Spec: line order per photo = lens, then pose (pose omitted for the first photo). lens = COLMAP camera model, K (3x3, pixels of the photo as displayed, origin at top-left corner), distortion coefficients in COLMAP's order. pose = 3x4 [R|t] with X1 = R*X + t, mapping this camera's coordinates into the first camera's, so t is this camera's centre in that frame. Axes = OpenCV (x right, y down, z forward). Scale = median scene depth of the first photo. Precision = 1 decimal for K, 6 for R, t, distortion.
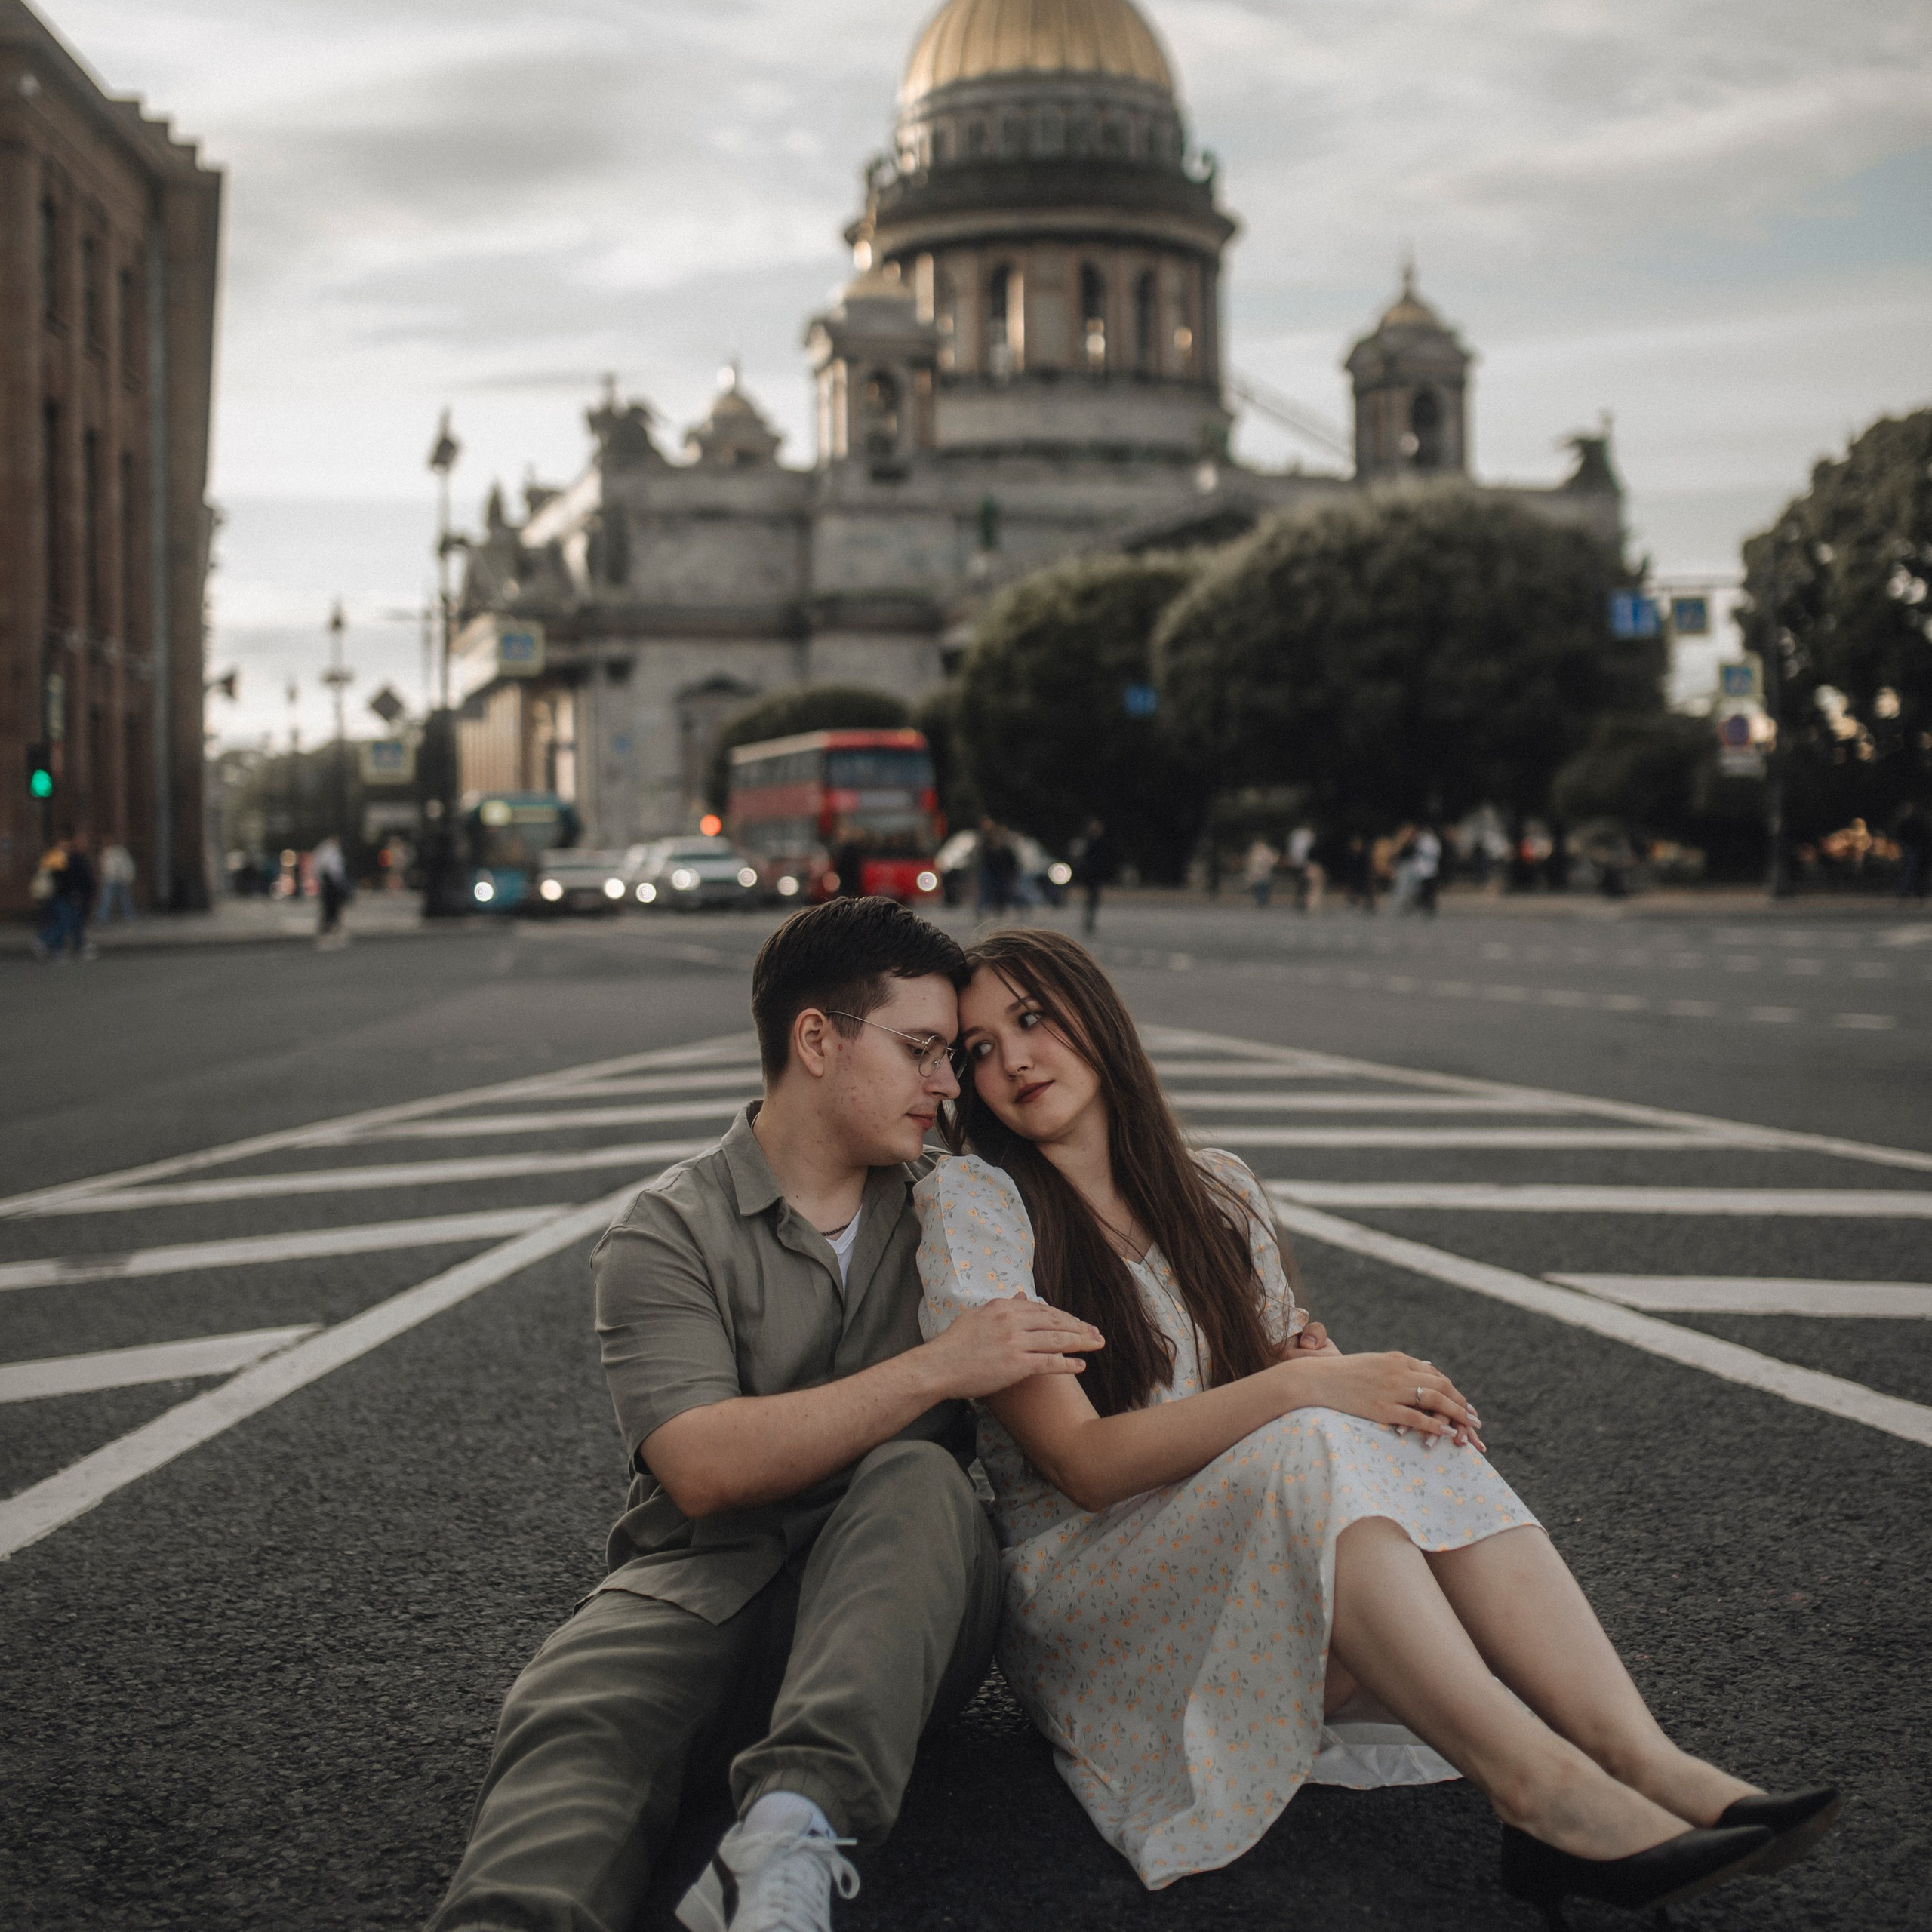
lens RADIAL K [[2877.3, 0, 1013.7], [0, 2877.3, 909.7], [0, 0, 1]] dist [-0.033897, 0.102517]
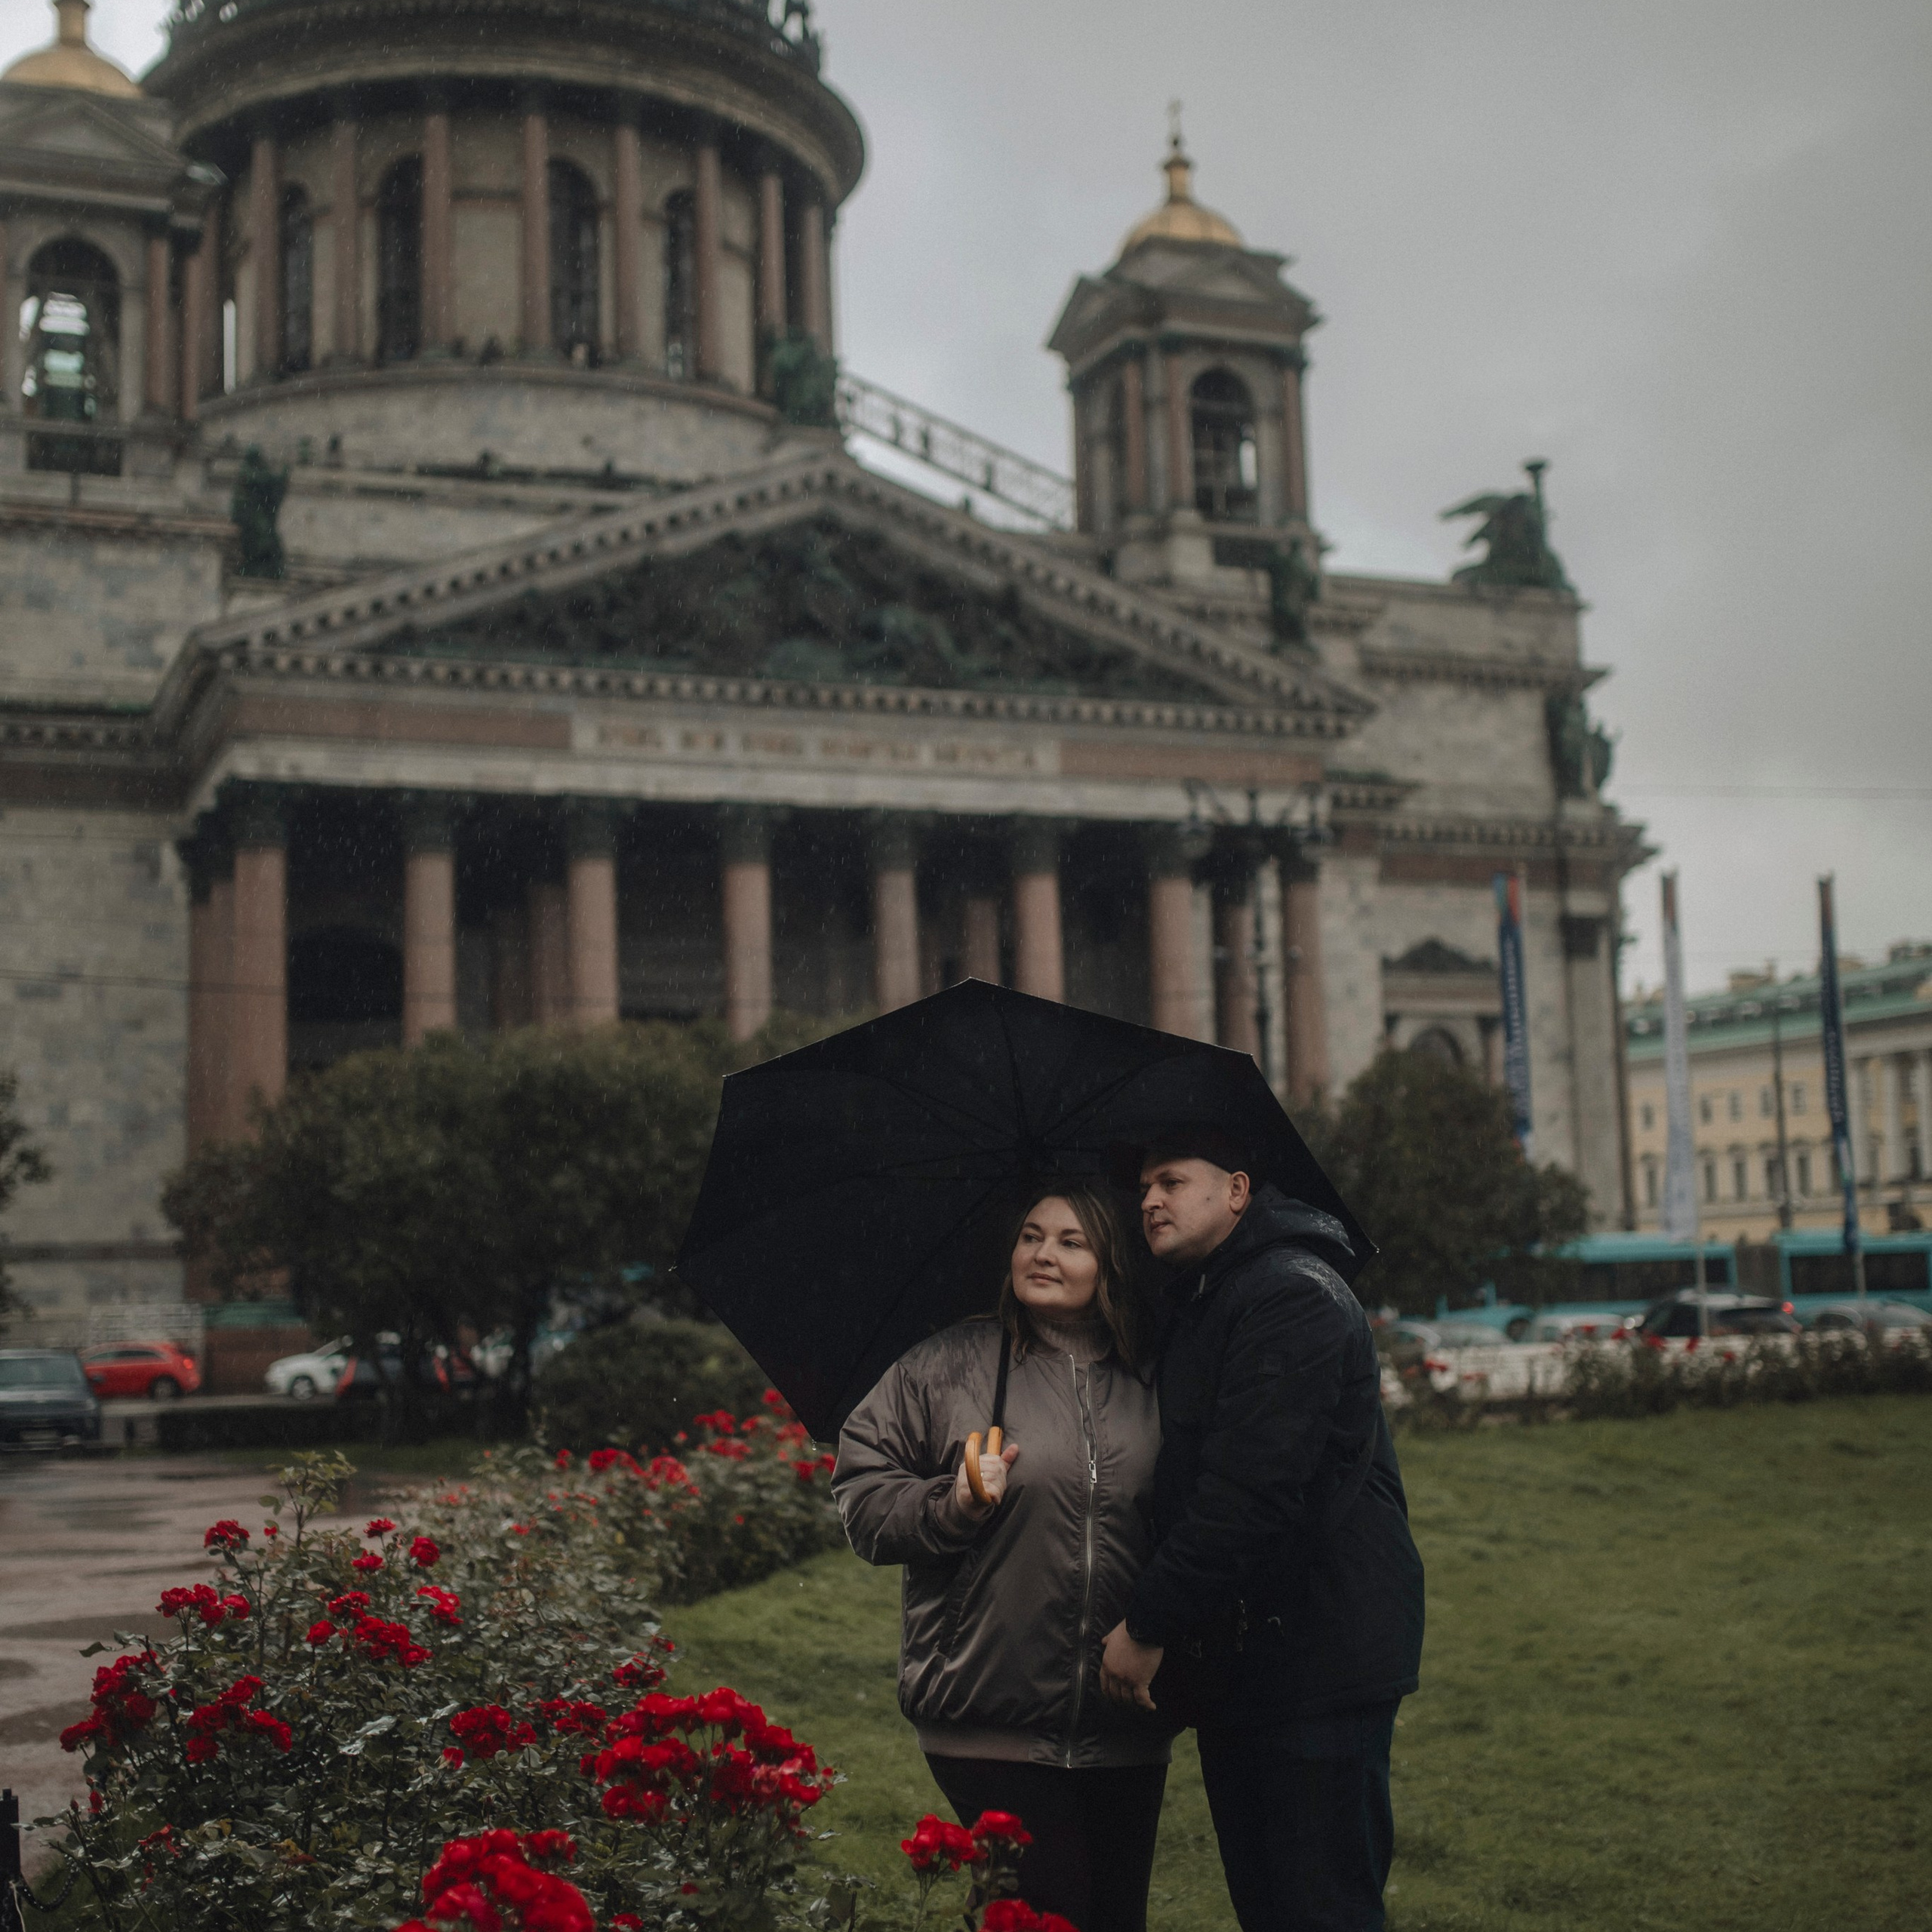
lens RADIAL K [[2877.3, 0, 1013.7], [0, 2877.3, 909.7], [0, 0, 1]] dist [-0.033897, 0.102517]
pose [[0.994343, 0.014255, 0.105258, 0.055462], [0.000578, 0.990214, -0.139559, -0.014759], [-0.106217, 0.138831, 0.984603, 0.515636]]
